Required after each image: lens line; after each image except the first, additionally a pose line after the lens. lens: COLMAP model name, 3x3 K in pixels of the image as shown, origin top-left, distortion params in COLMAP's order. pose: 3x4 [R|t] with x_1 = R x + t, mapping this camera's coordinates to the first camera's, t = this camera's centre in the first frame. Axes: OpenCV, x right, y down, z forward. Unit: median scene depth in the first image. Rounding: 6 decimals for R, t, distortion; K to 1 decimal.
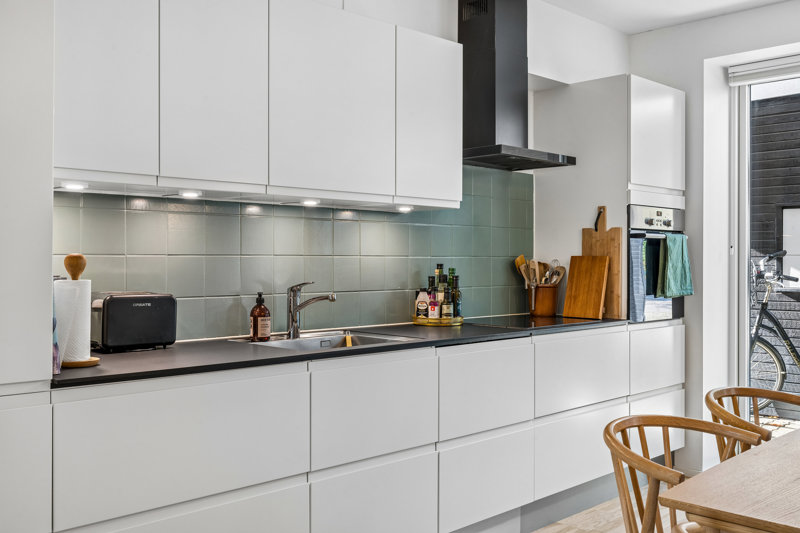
lens RADIAL K [[792.2, 0, 400.0], [0, 792.2, 266.5], [0, 0, 1]] dist [-0.014661, -0.008158]
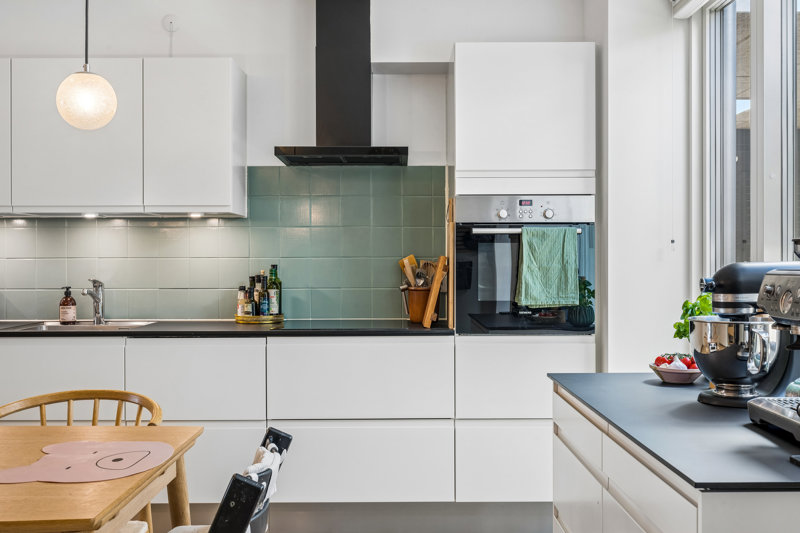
lens RADIAL K [[792.2, 0, 400.0], [0, 792.2, 266.5], [0, 0, 1]] dist [-0.014661, -0.008158]
pose [[0.702972, 0.000129, -0.711217, 0.860031], [-0.001250, 0.999999, -0.001054, -0.000195], [0.711216, 0.001630, 0.702972, 0.358178]]
